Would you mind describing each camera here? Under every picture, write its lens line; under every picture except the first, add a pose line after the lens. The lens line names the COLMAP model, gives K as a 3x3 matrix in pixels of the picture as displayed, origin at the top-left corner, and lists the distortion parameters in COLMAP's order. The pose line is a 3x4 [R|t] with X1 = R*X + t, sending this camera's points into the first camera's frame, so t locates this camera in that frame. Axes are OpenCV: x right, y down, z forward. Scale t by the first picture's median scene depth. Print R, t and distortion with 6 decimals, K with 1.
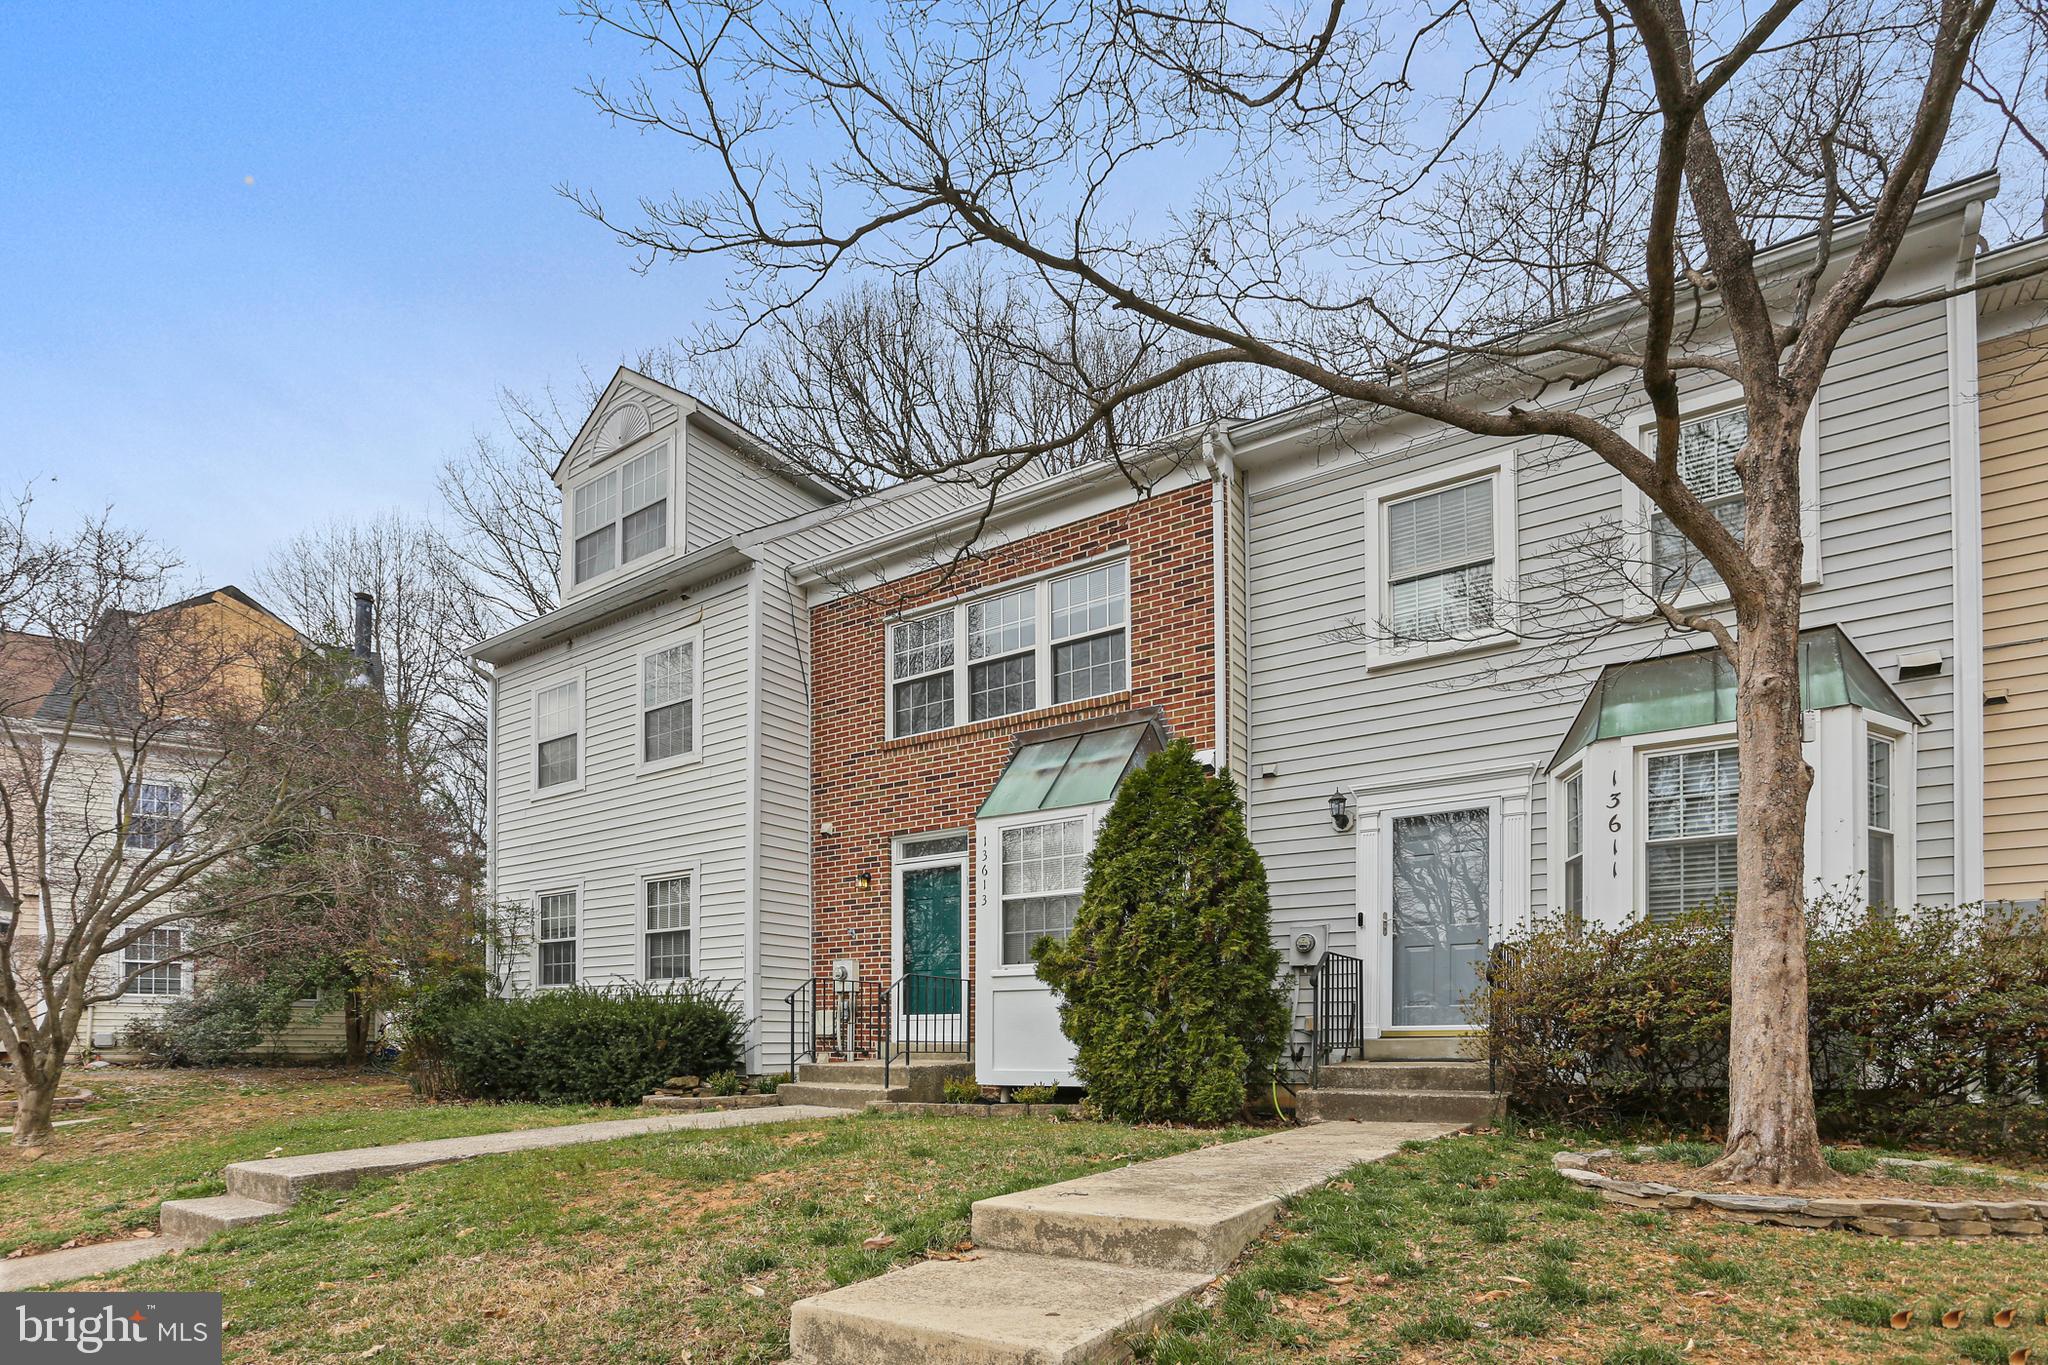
lens RADIAL K [[1045.8, 0, 1018.6], [0, 1045.8, 677.2], [0, 0, 1]] dist [-0.040130, 0.008580]
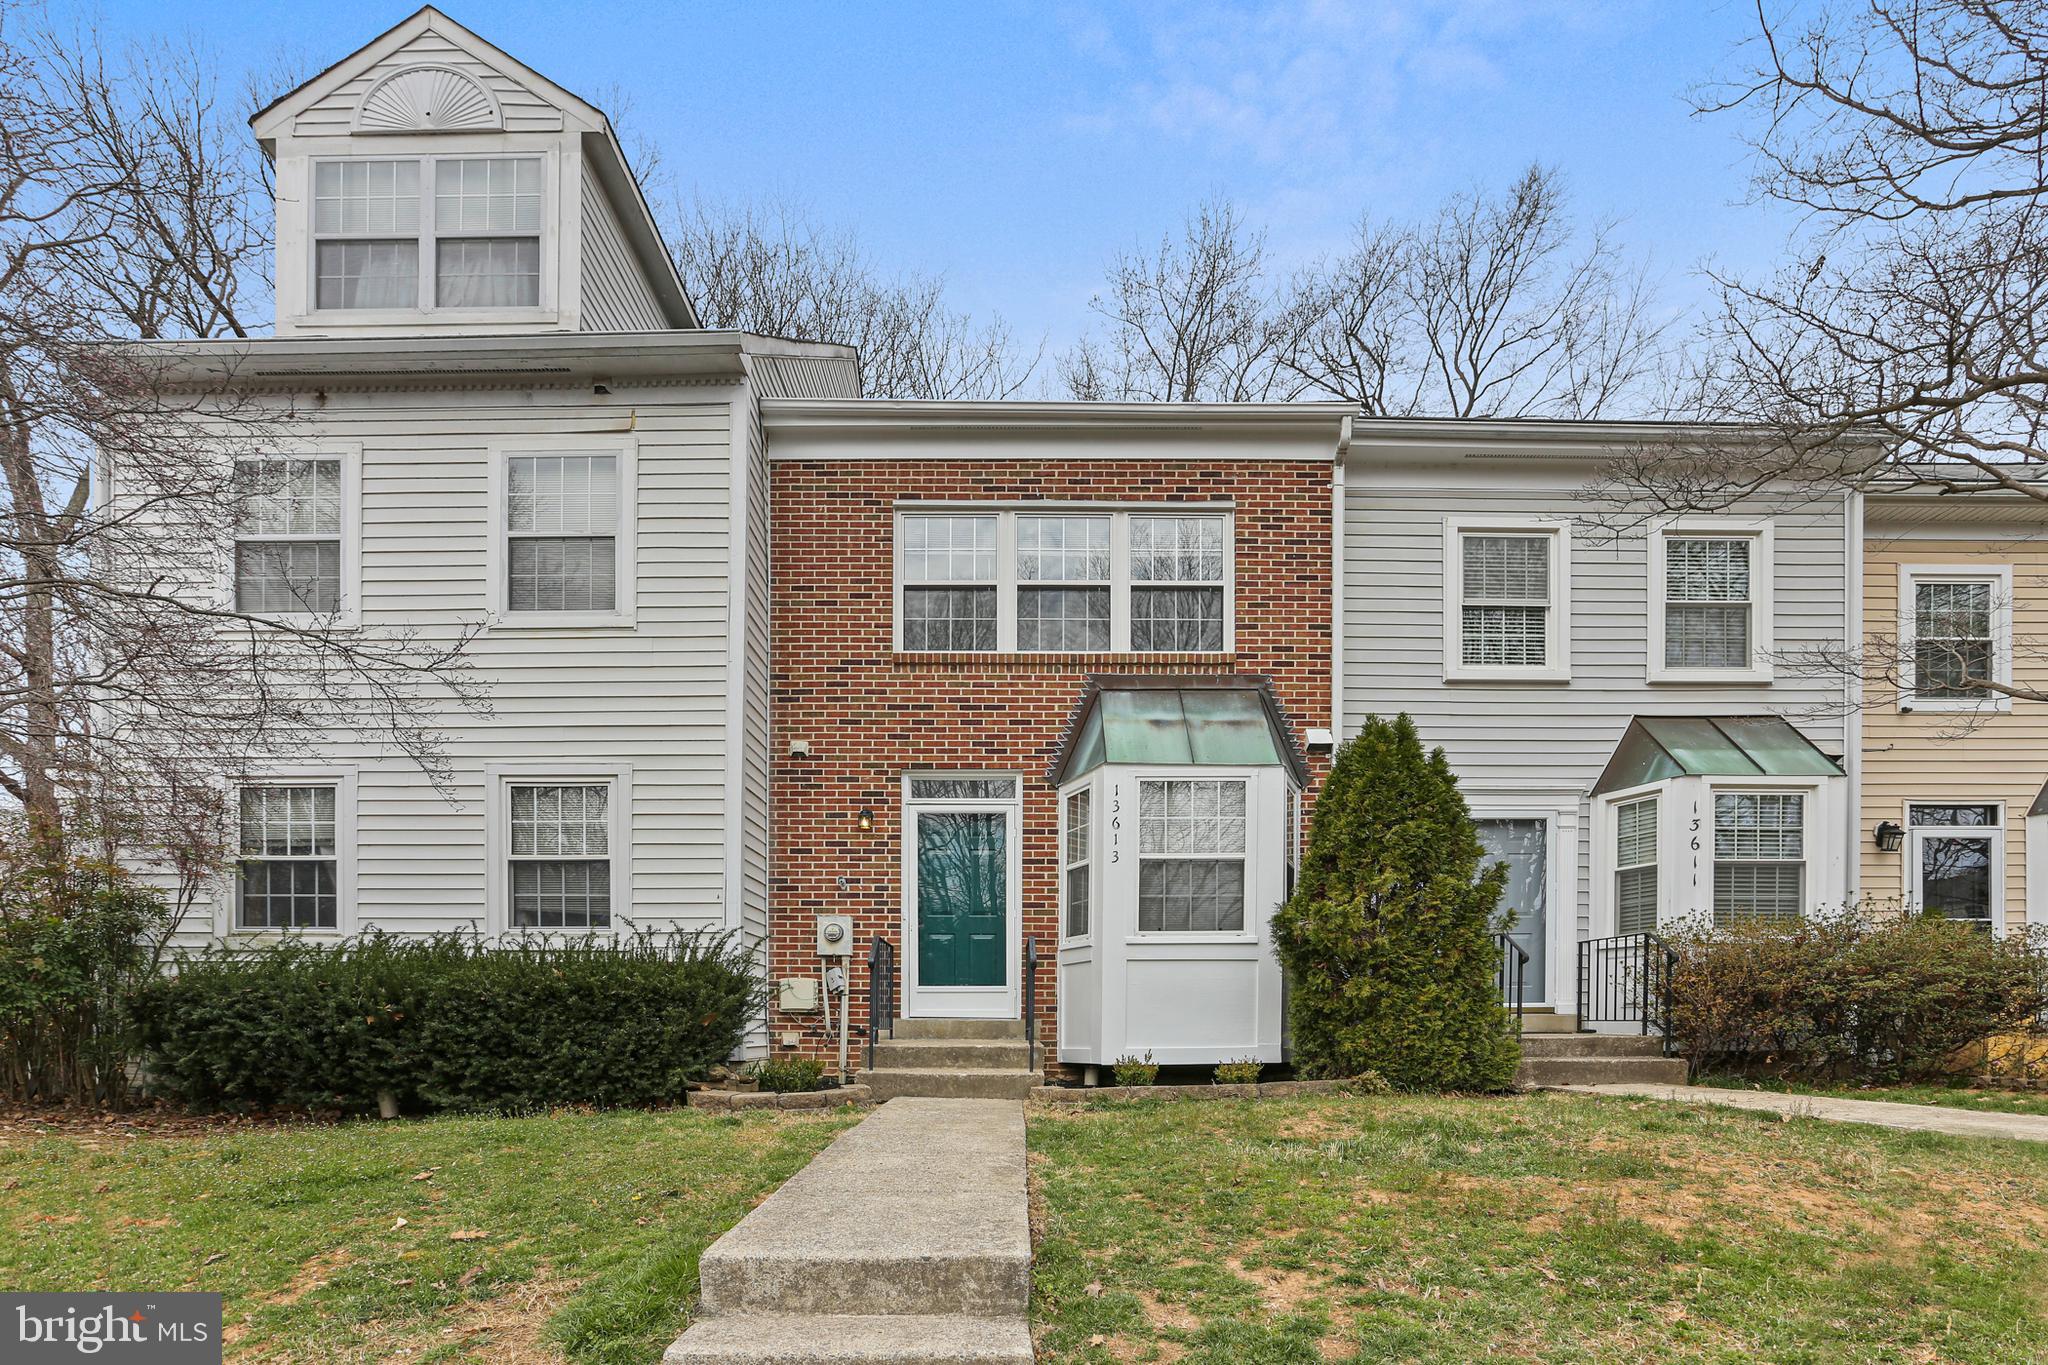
lens RADIAL K [[1045.8, 0, 993.6], [0, 1045.8, 742.5], [0, 0, 1]] dist [-0.040130, 0.008580]
pose [[0.811773, 0.155019, 0.563021, -0.556035], [-0.192051, 0.981362, 0.006700, 0.120181], [-0.551489, -0.113568, 0.826415, 0.313053]]
